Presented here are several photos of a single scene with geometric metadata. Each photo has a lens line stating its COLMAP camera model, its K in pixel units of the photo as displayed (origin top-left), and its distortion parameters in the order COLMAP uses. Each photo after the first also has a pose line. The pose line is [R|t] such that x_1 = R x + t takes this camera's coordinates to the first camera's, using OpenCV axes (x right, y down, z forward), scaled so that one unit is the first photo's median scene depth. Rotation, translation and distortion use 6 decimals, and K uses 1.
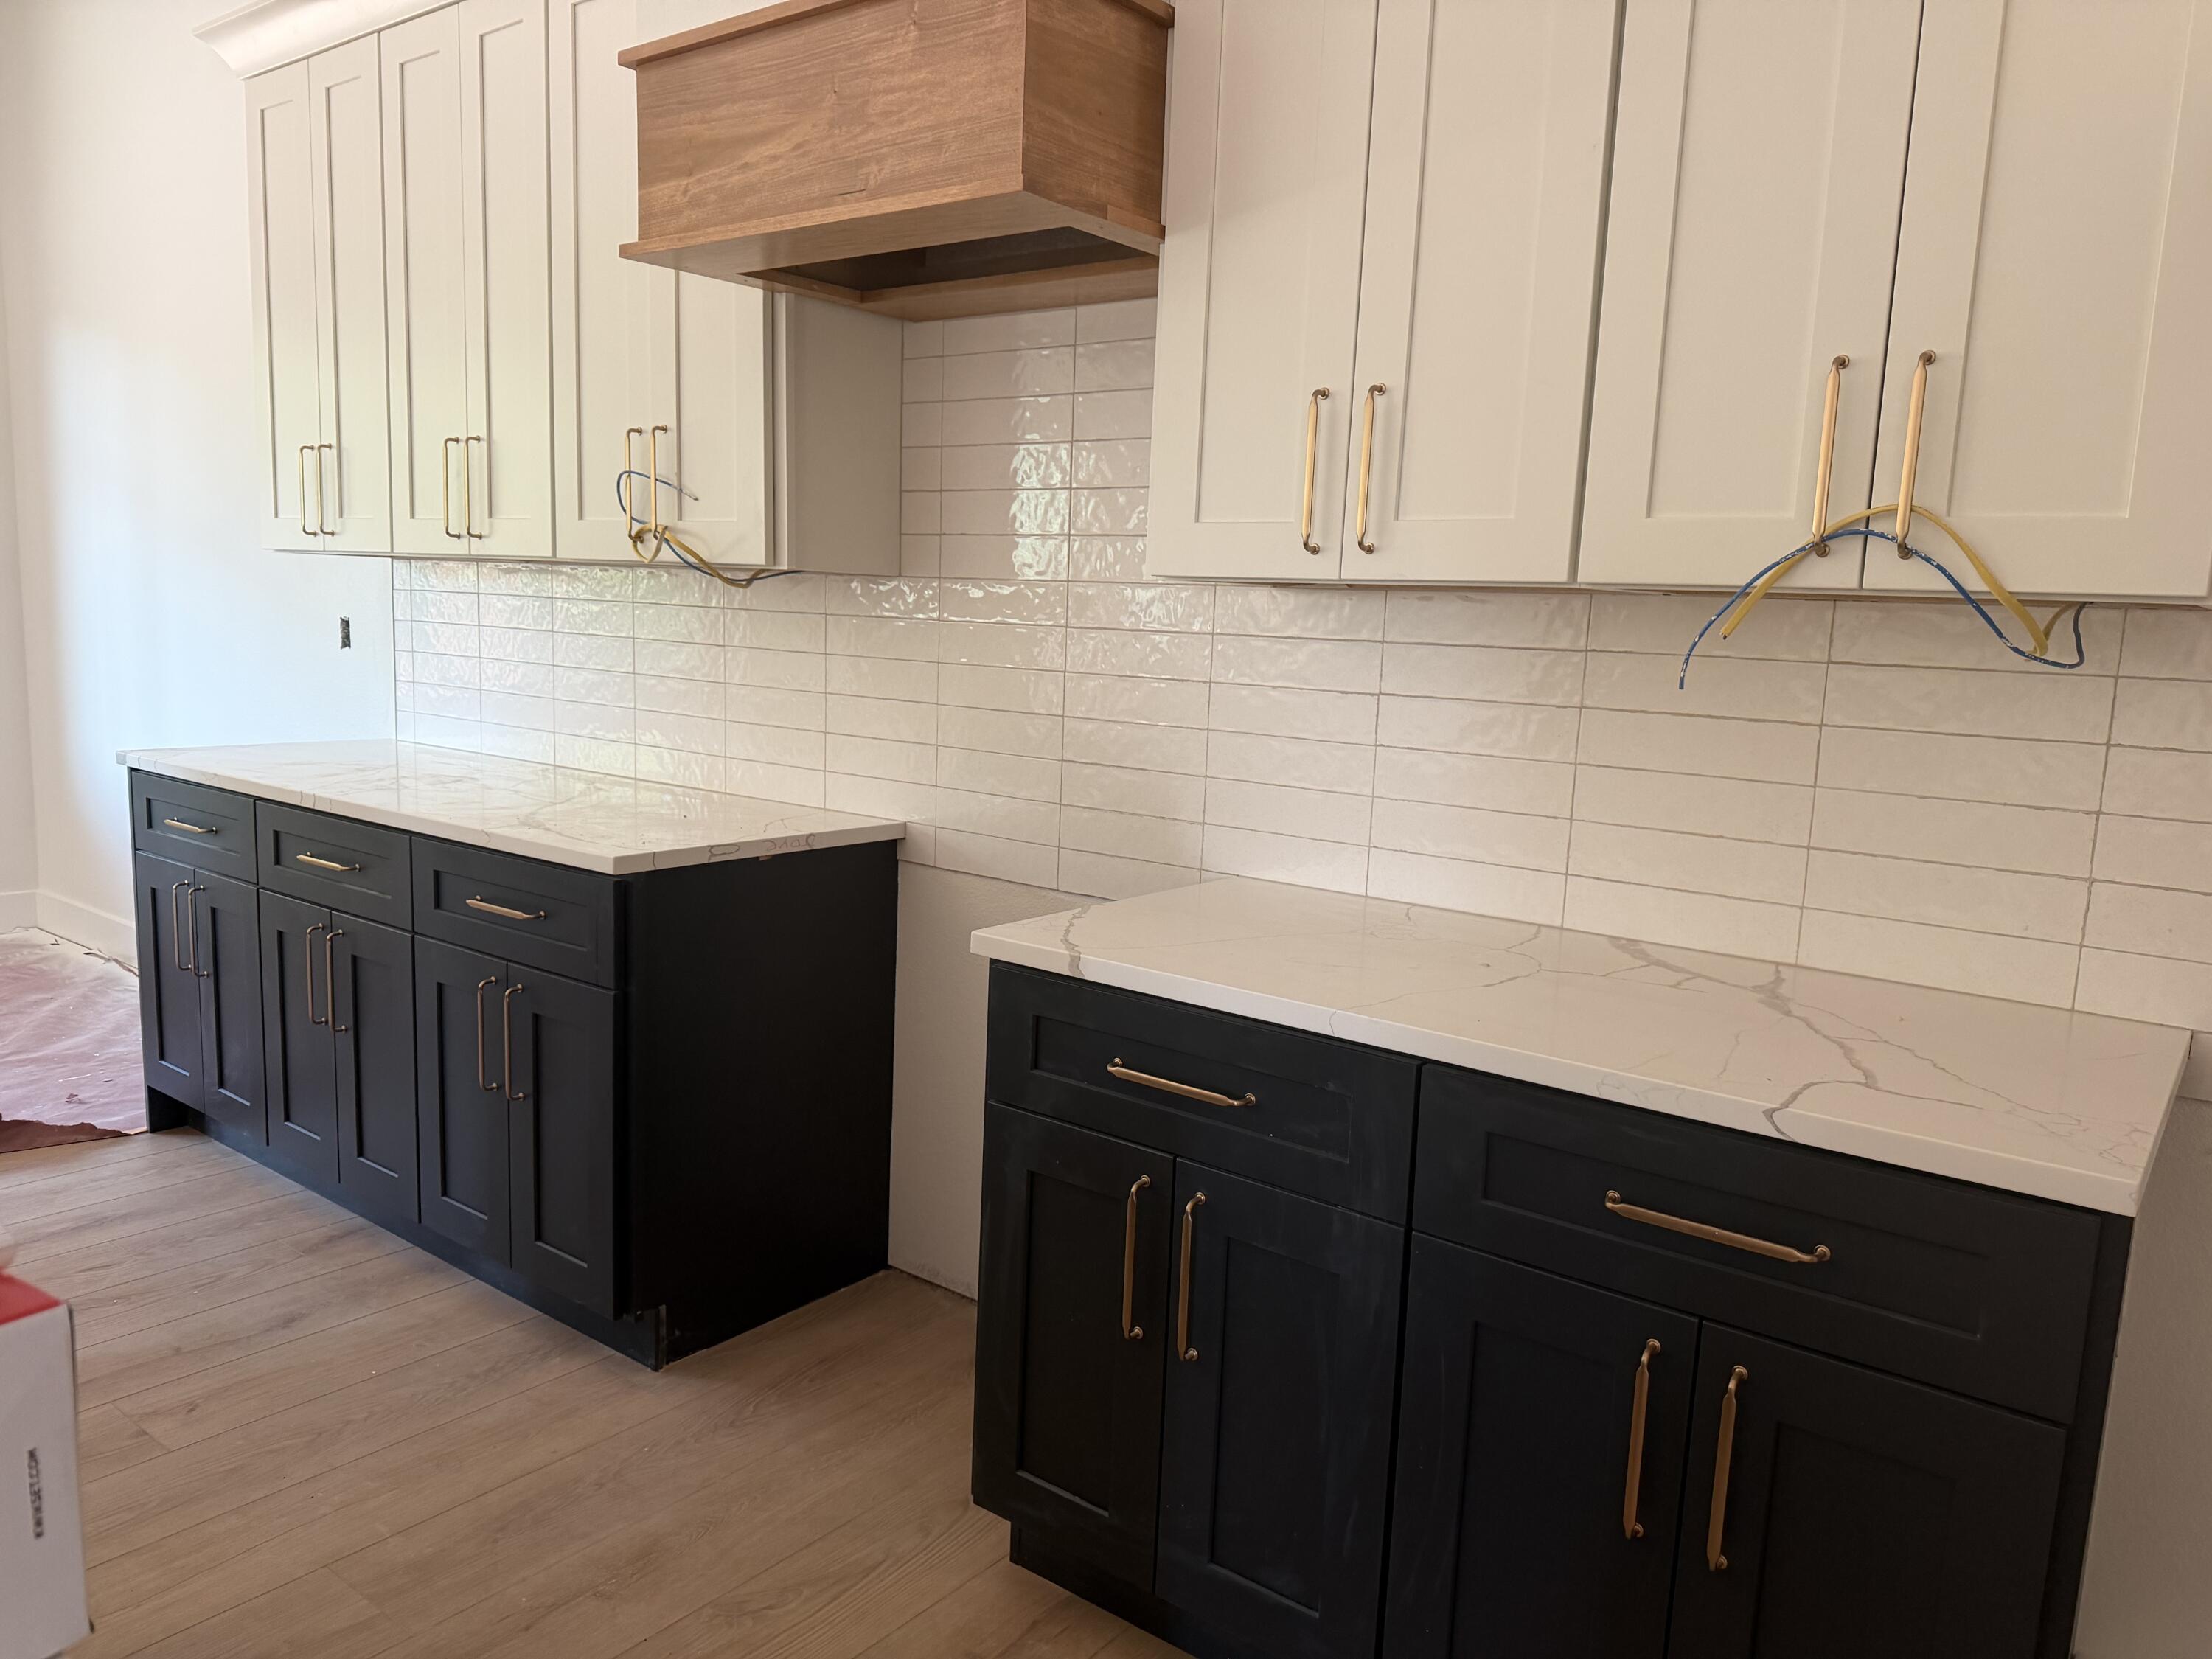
lens RADIAL K [[1565.2, 0, 1115.4], [0, 1565.2, 830.4], [0, 0, 1]] dist [0.003087, 0.001889]
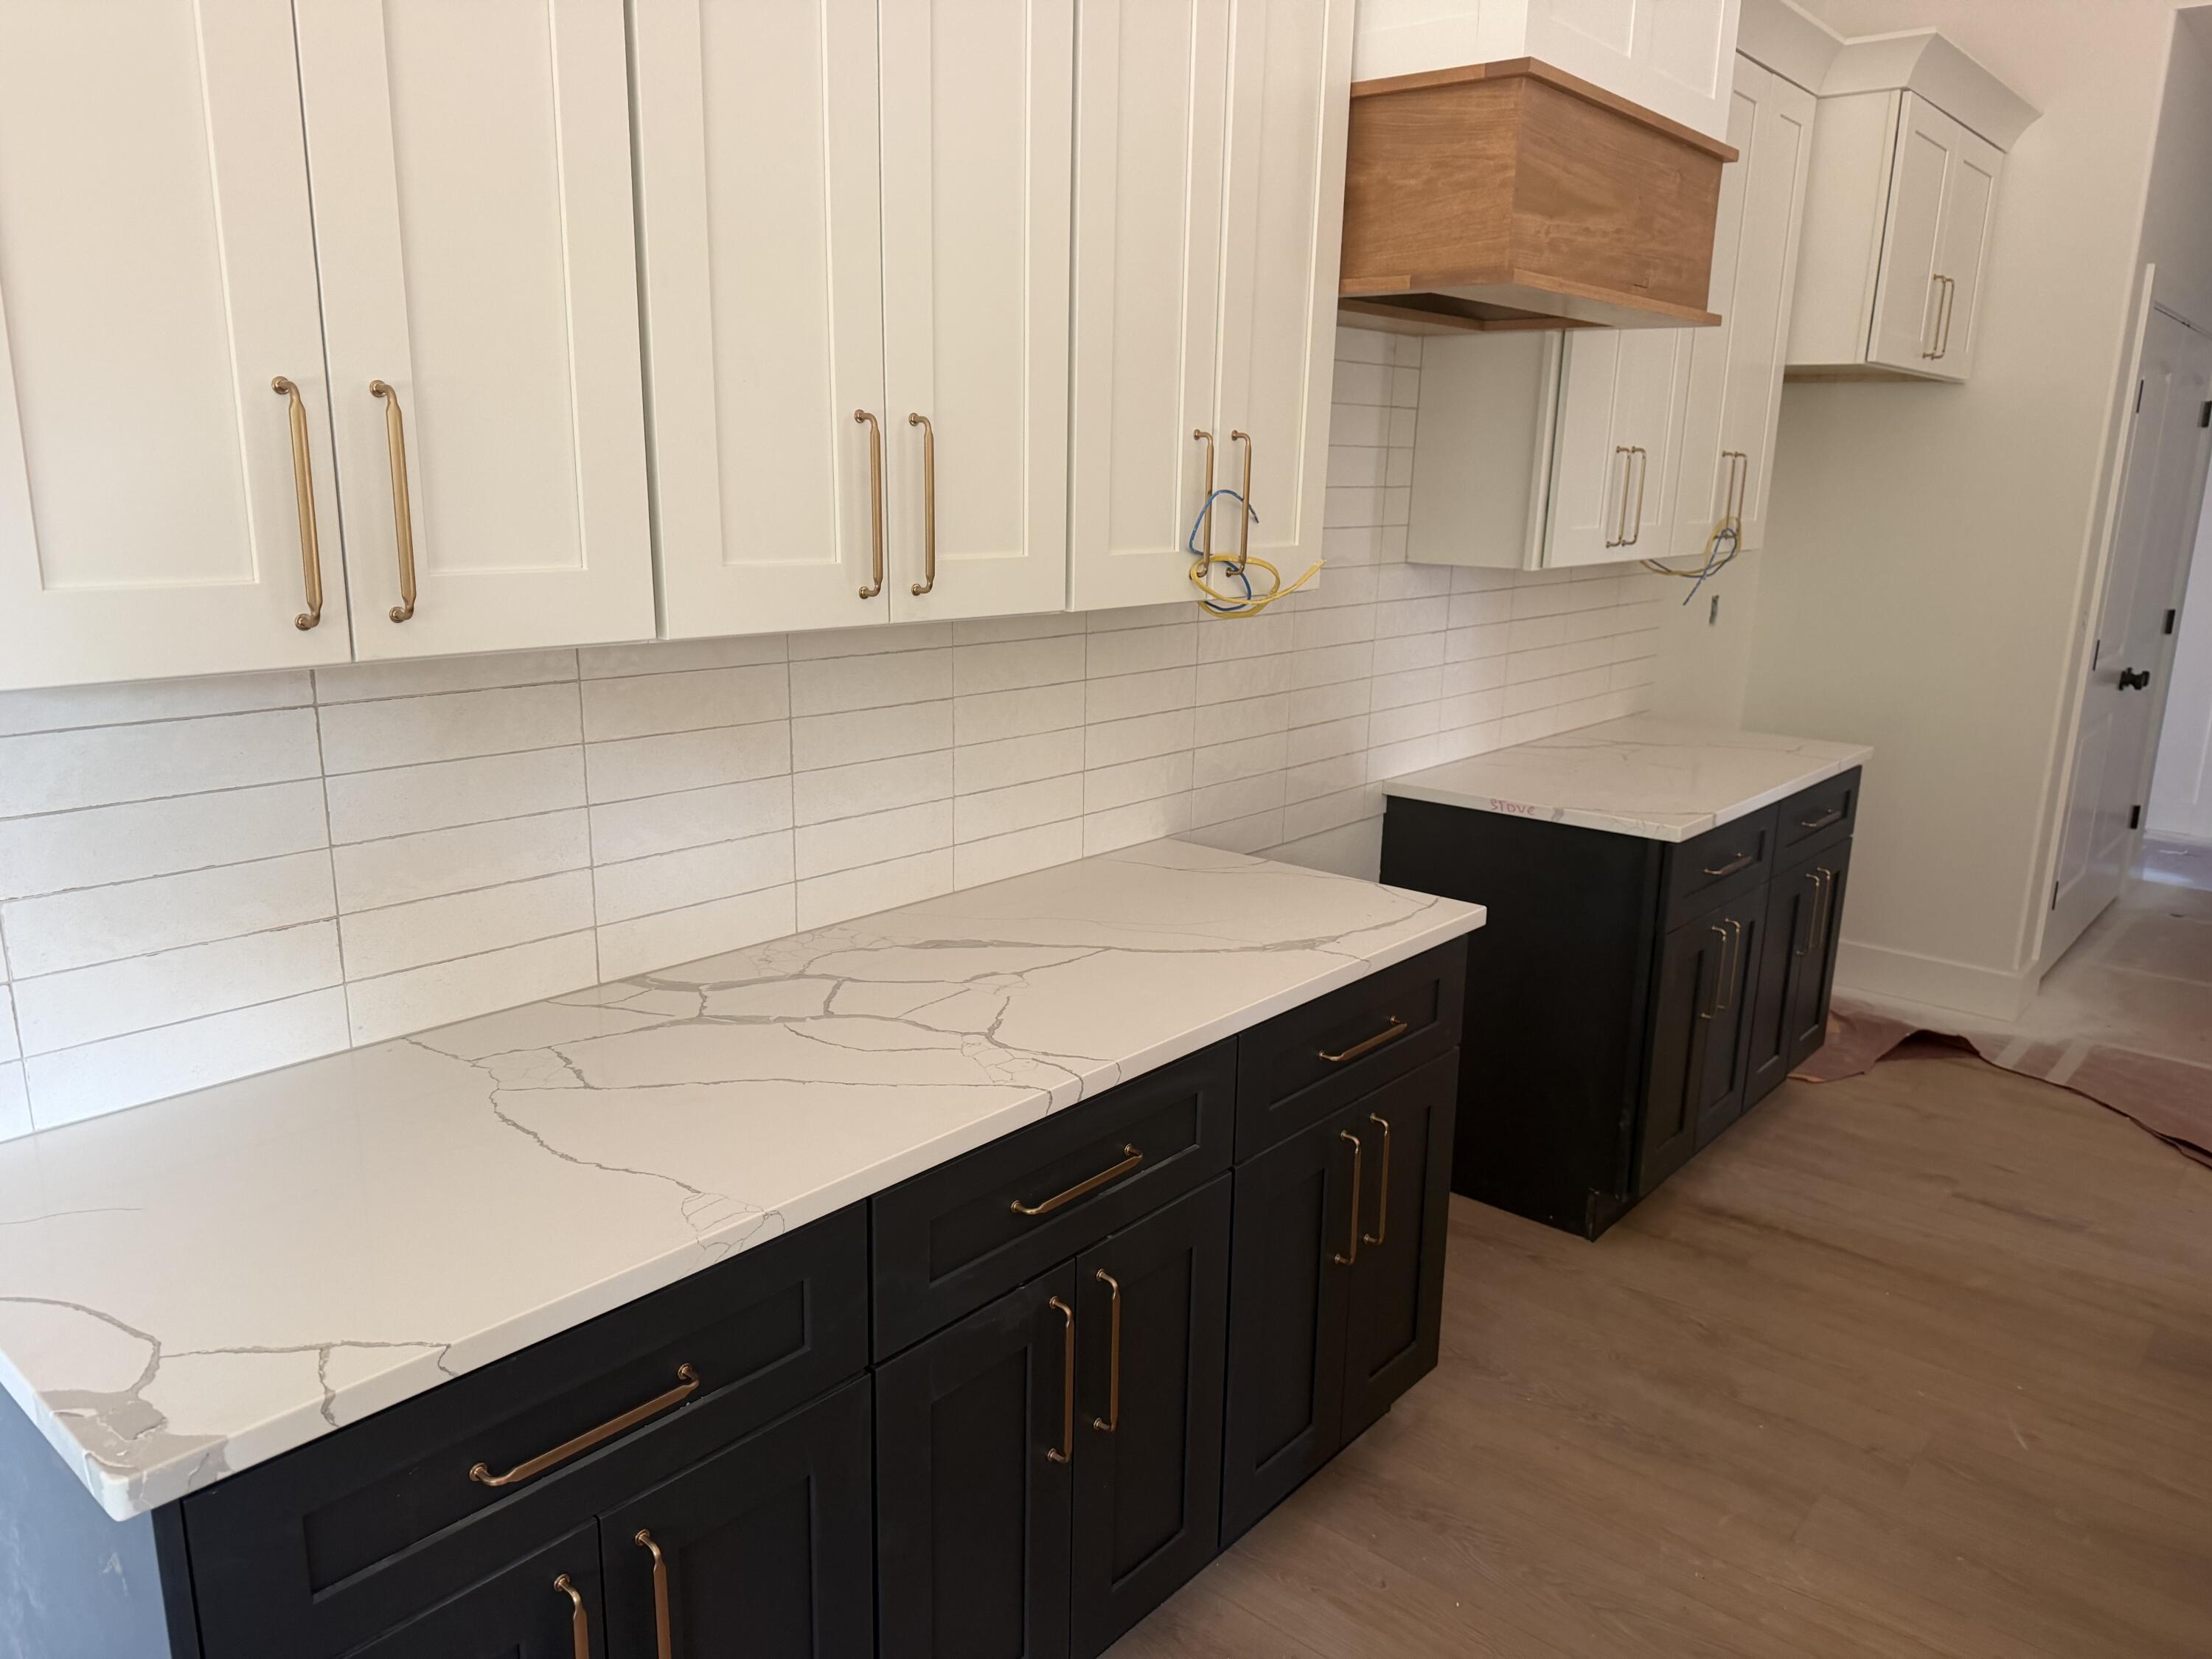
lens RADIAL K [[1565.2, 0, 1114.4], [0, 1565.2, 836.2], [0, 0, 1]] dist [0.003087, 0.001889]
pose [[0.056194, -0.268352, 0.961681, -1.366042], [0.124785, 0.957538, 0.259904, -0.334044], [-0.990591, 0.105399, 0.087294, 1.233620]]
